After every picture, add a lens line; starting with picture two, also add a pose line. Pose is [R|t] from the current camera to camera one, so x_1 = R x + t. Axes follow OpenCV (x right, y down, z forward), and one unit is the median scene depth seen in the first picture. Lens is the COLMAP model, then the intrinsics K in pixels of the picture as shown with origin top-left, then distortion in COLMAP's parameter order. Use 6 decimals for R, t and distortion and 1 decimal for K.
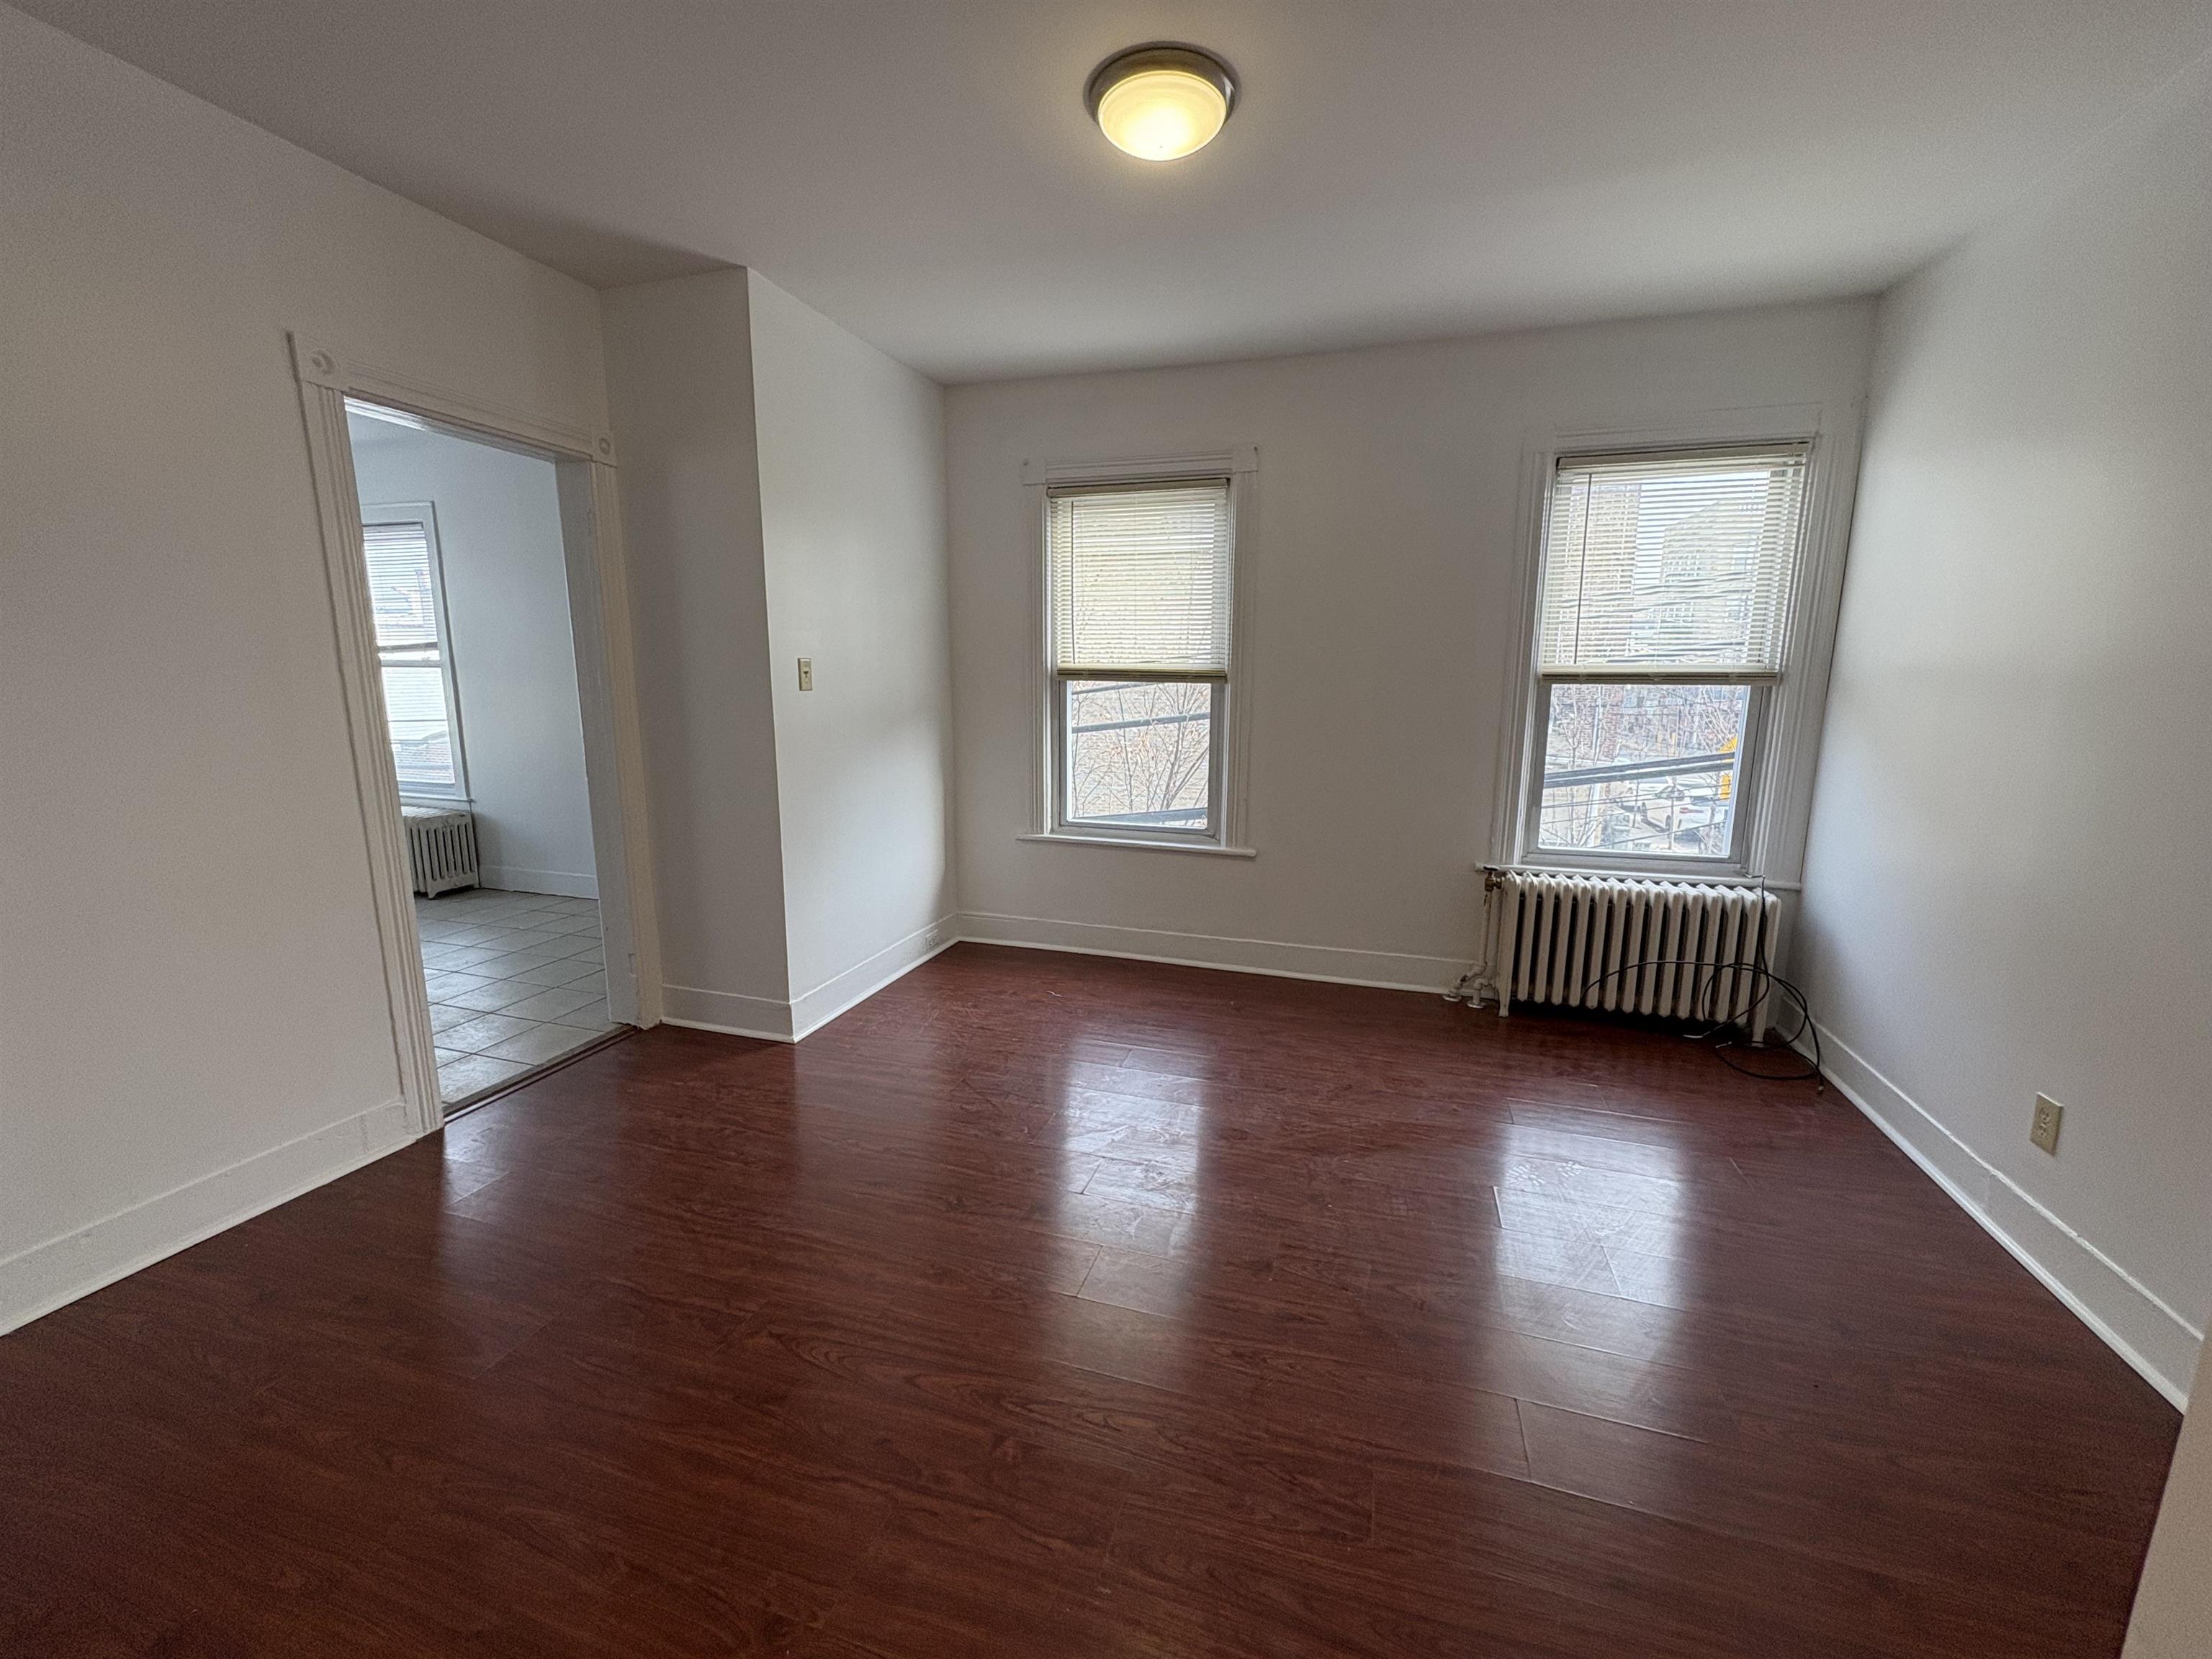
lens RADIAL K [[889.1, 0, 1106.0], [0, 889.1, 829.5], [0, 0, 1]] dist [-0.008131, -0.000096]
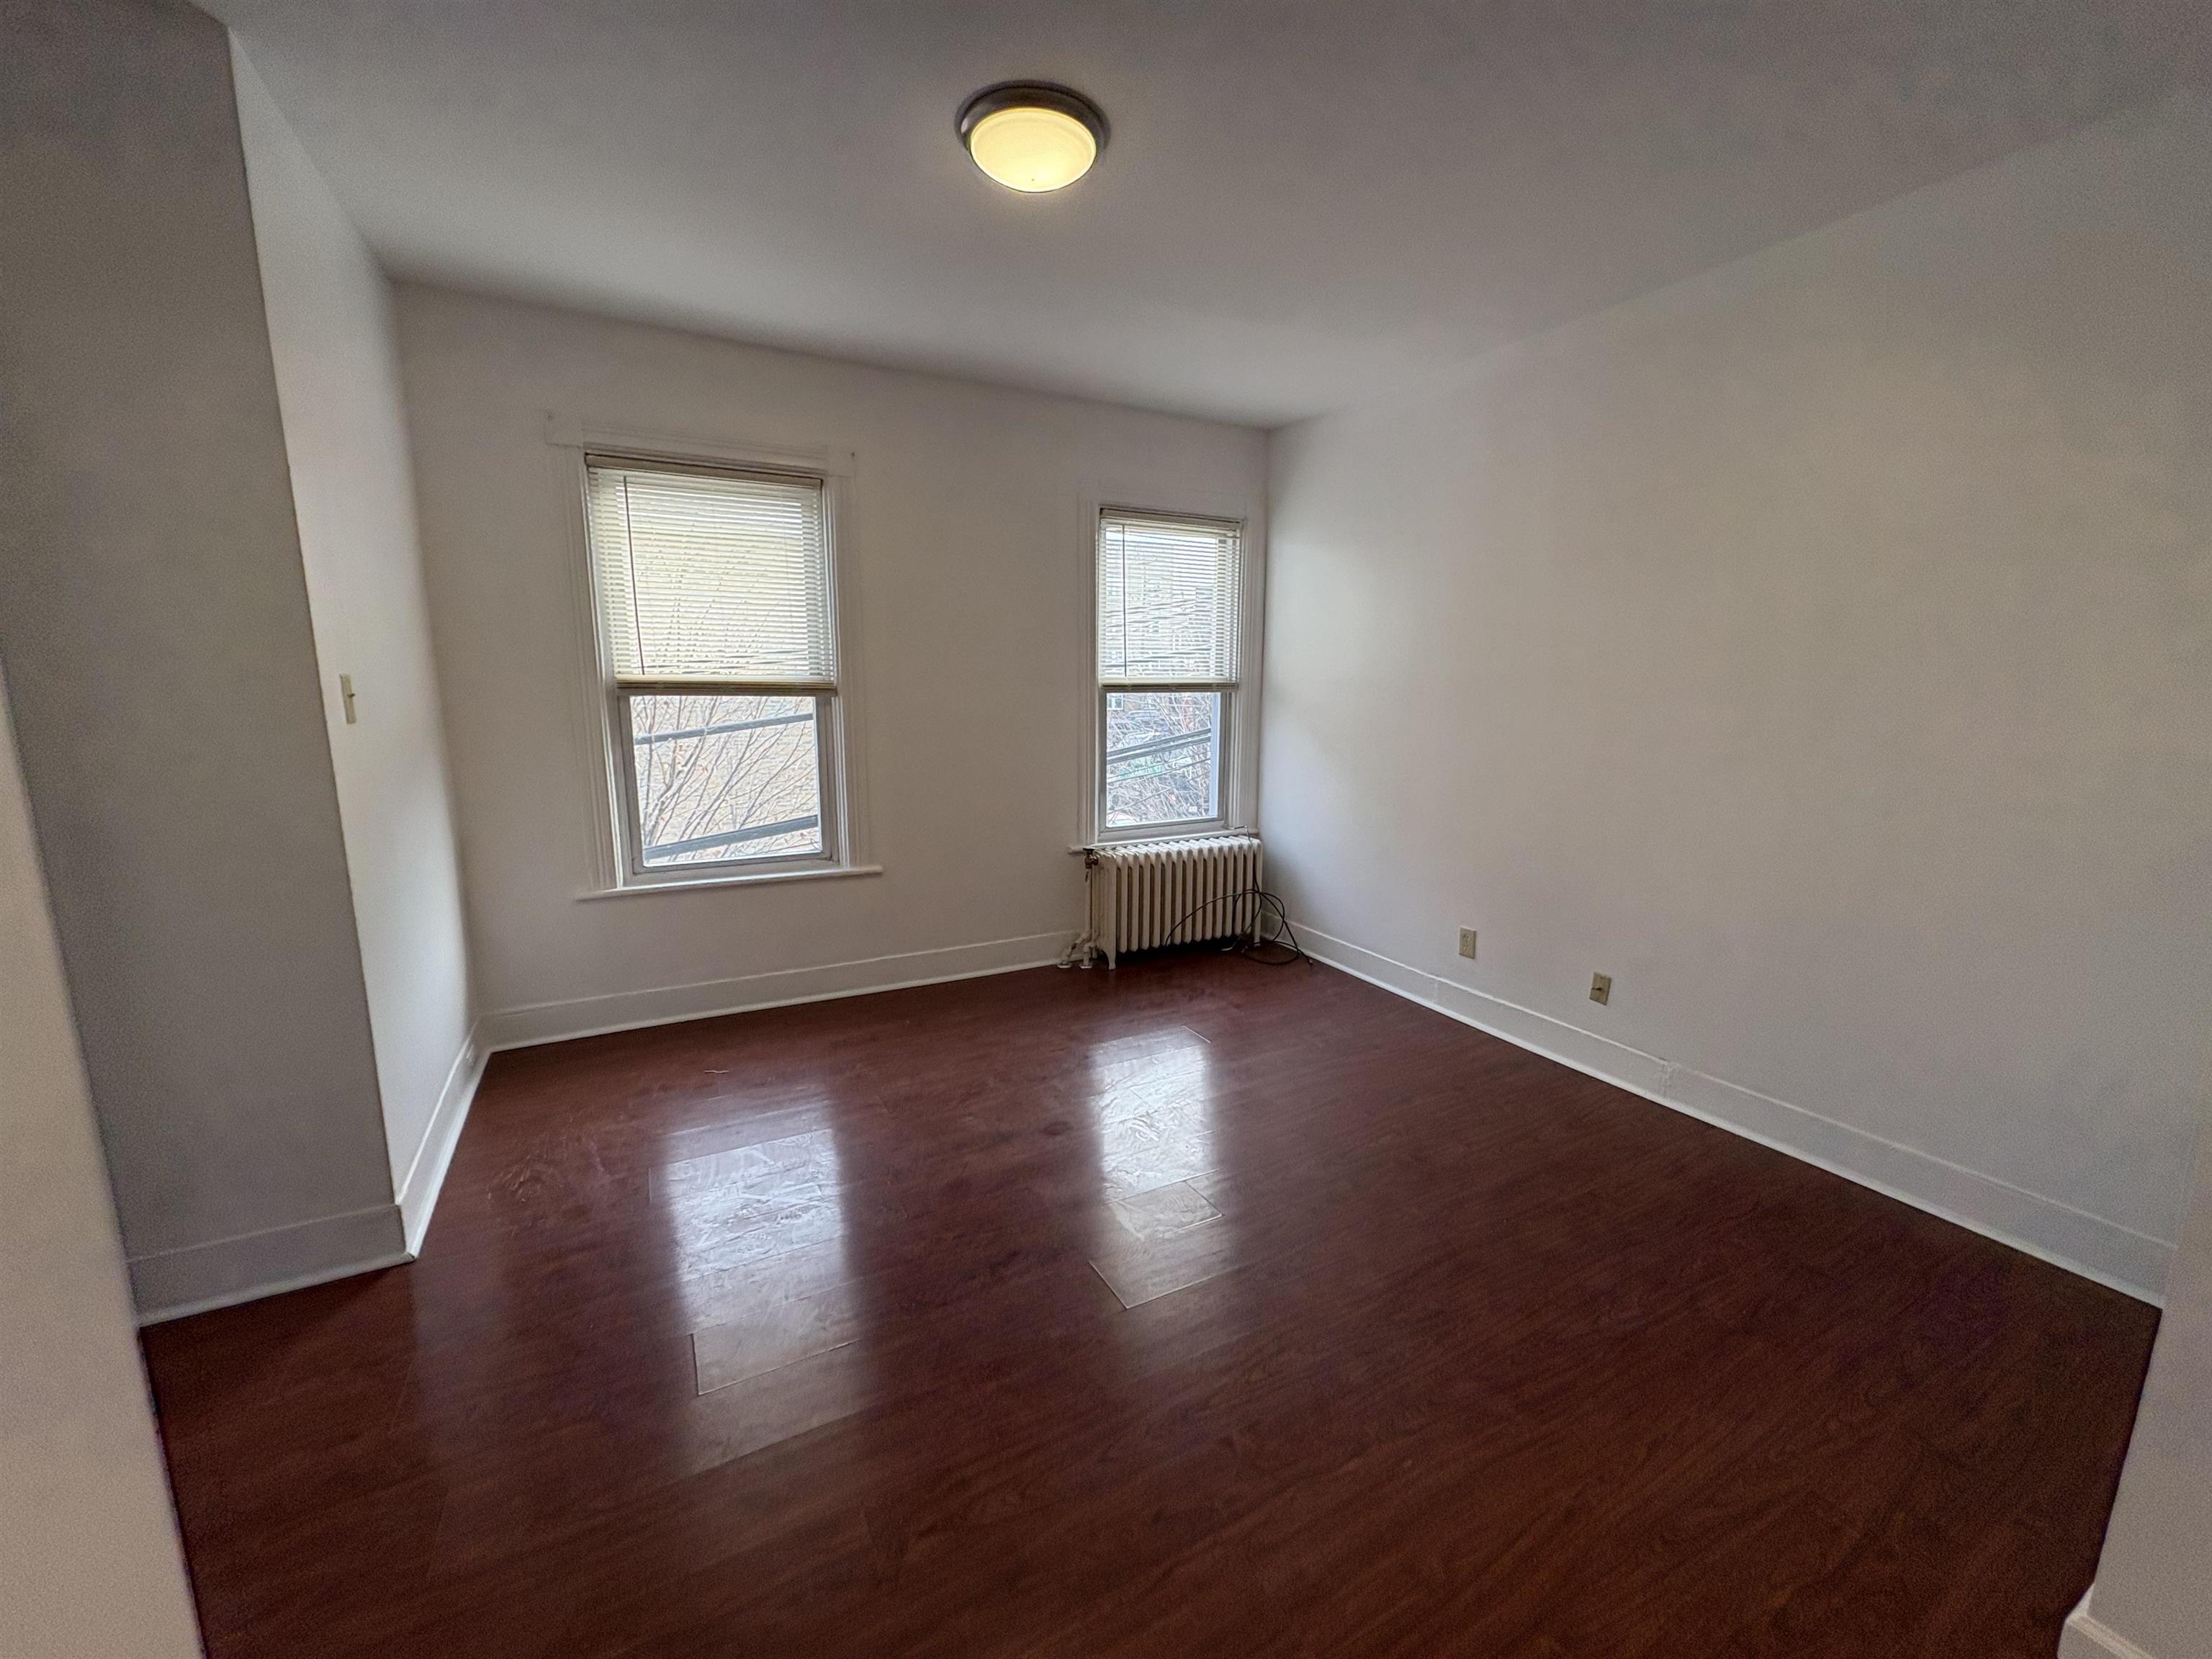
lens RADIAL K [[887.0, 0, 1106.0], [0, 887.0, 829.5], [0, 0, 1]] dist [-0.013046, -0.000254]
pose [[0.692291, -0.123915, 0.710899, -0.389009], [0.120519, 0.991164, 0.055403, -0.044875], [-0.711483, 0.047322, 0.701108, 0.151754]]
